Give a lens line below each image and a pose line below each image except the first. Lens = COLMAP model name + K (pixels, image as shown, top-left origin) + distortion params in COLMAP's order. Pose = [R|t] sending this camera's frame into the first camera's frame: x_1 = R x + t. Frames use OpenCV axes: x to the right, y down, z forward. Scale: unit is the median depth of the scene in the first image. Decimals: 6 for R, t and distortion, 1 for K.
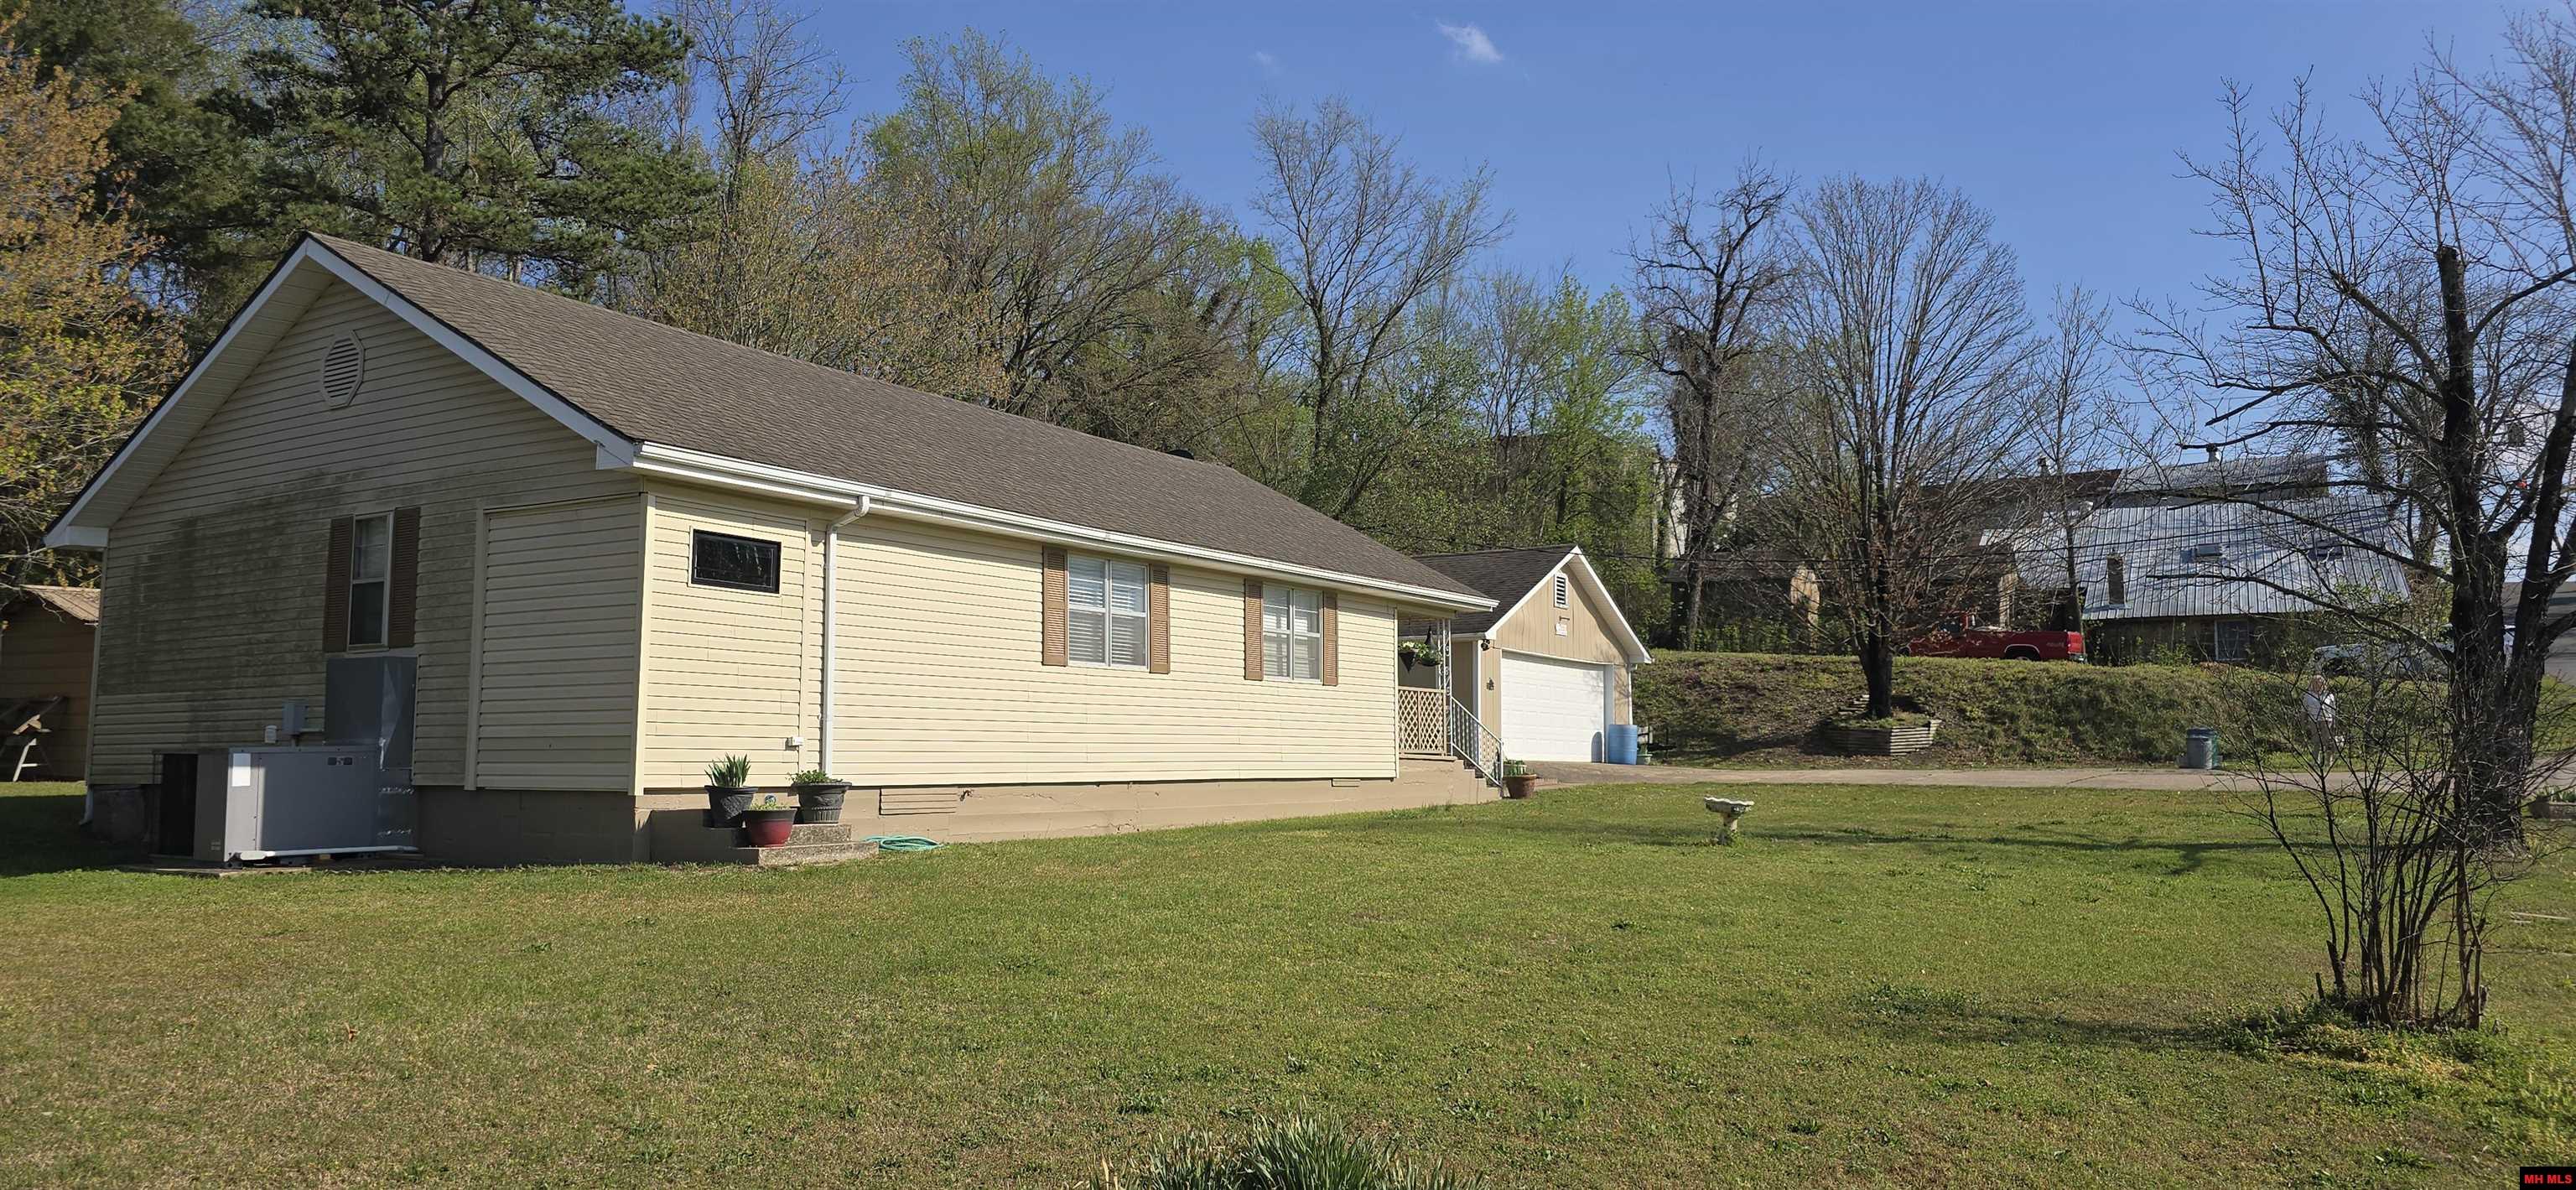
lens RADIAL K [[1722.6, 0, 1267.6], [0, 1722.6, 595.1], [0, 0, 1]] dist [0.068713, -0.074728]
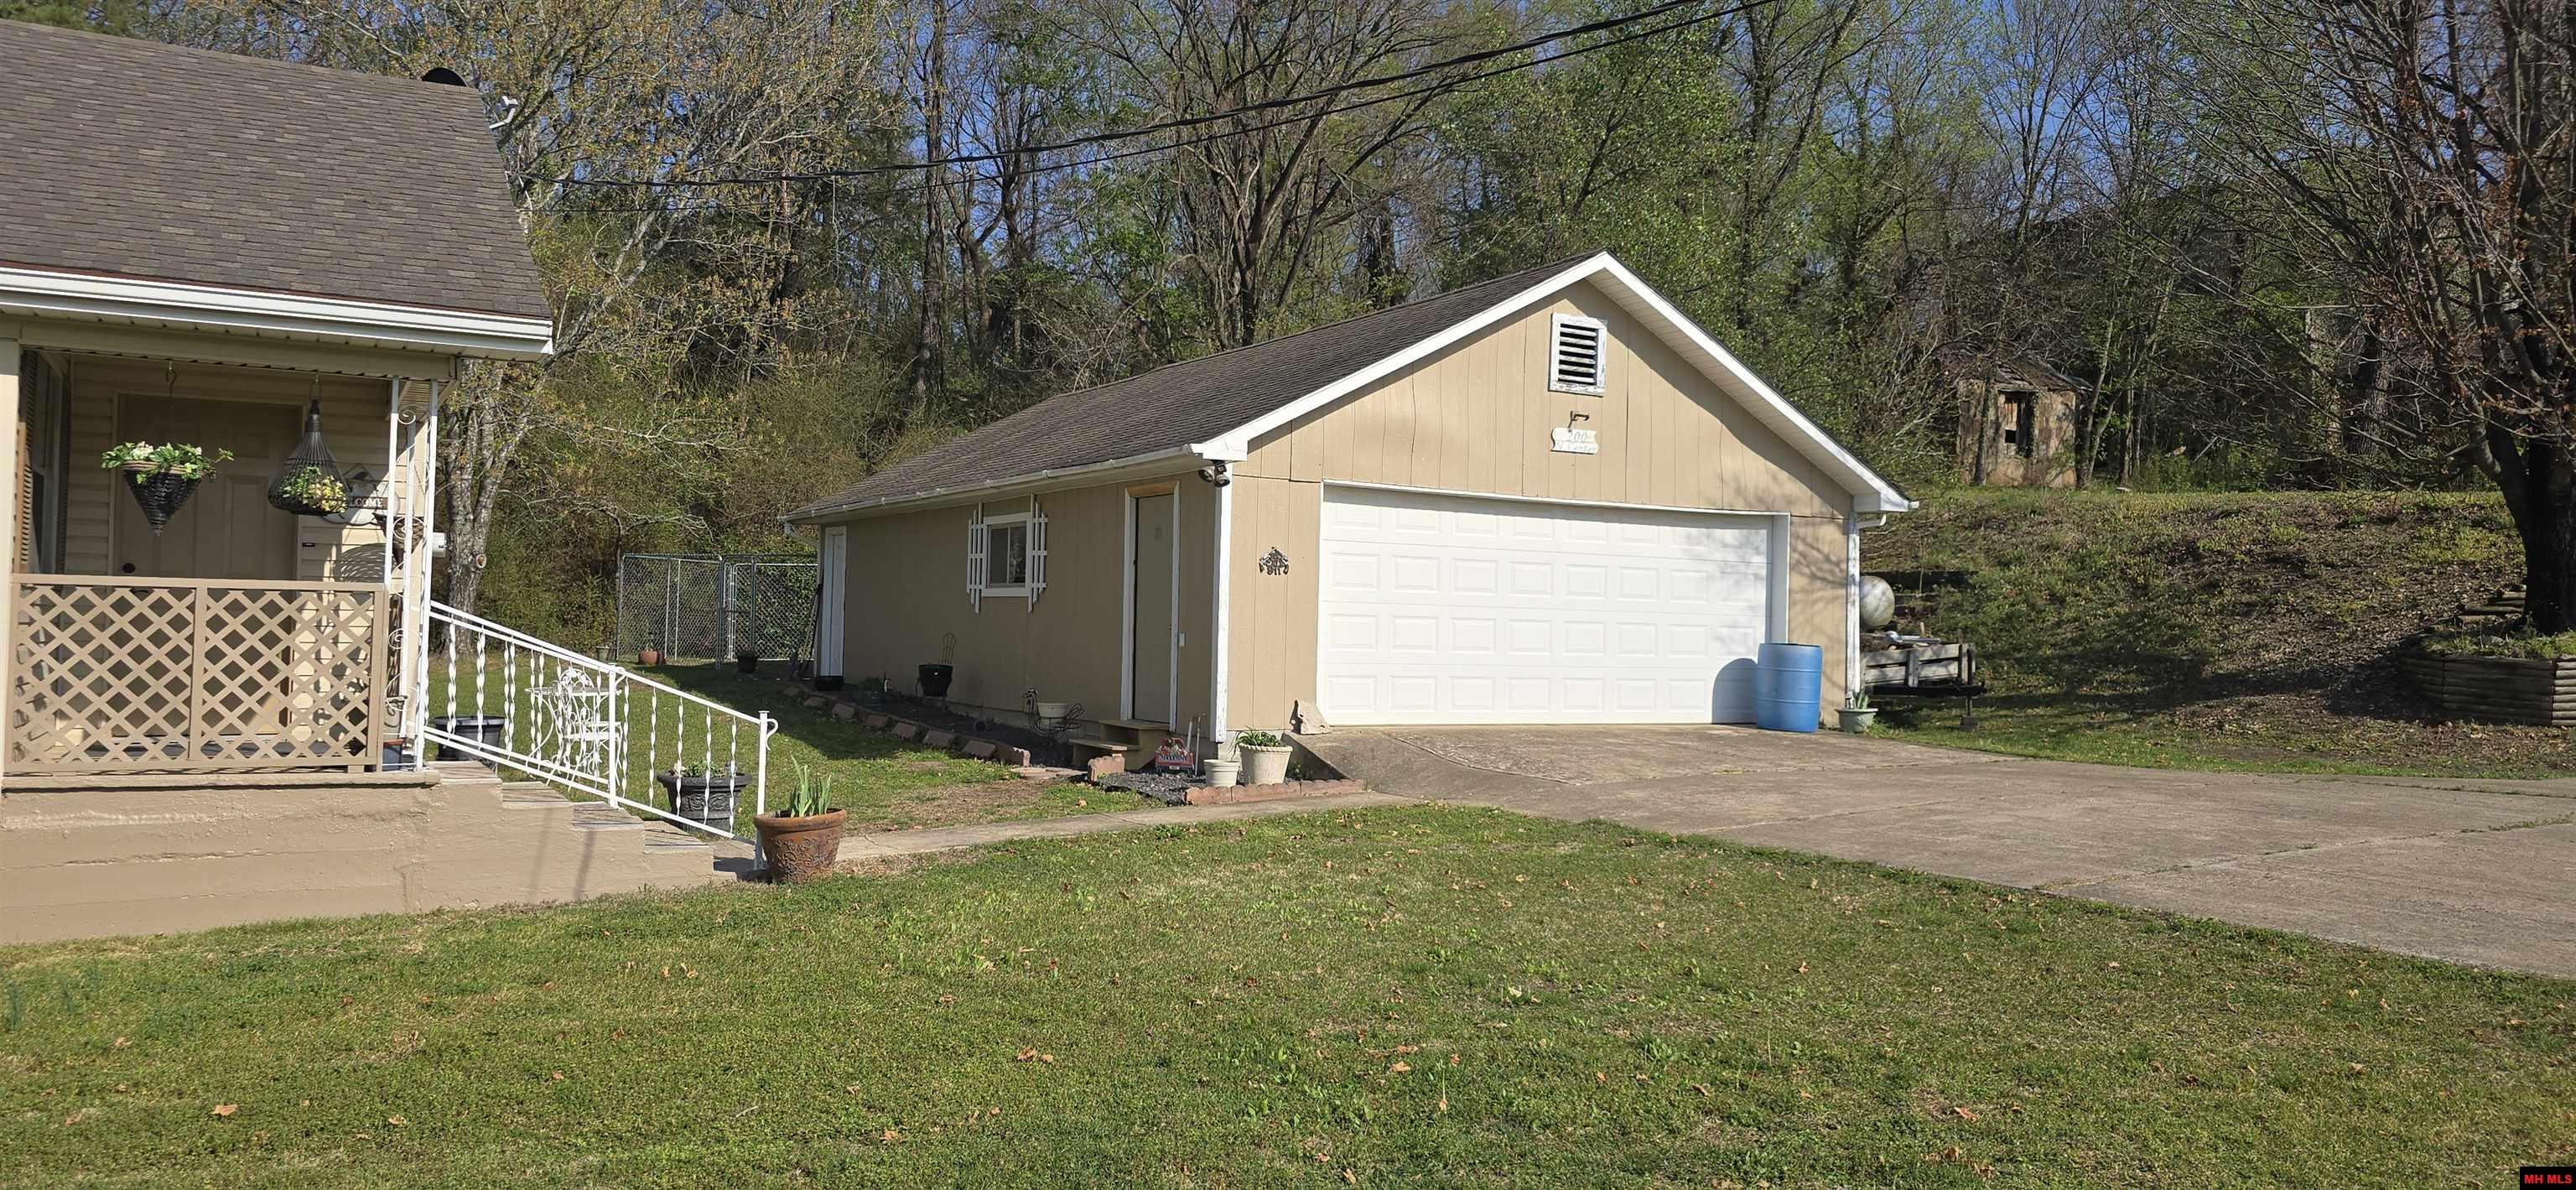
lens RADIAL K [[1722.6, 0, 1277.1], [0, 1722.6, 567.2], [0, 0, 1]] dist [0.068713, -0.074728]
pose [[0.891992, -0.001969, -0.452046, 0.422340], [0.028888, 0.998195, 0.052655, 0.037353], [0.451126, -0.060027, 0.890439, 0.759350]]
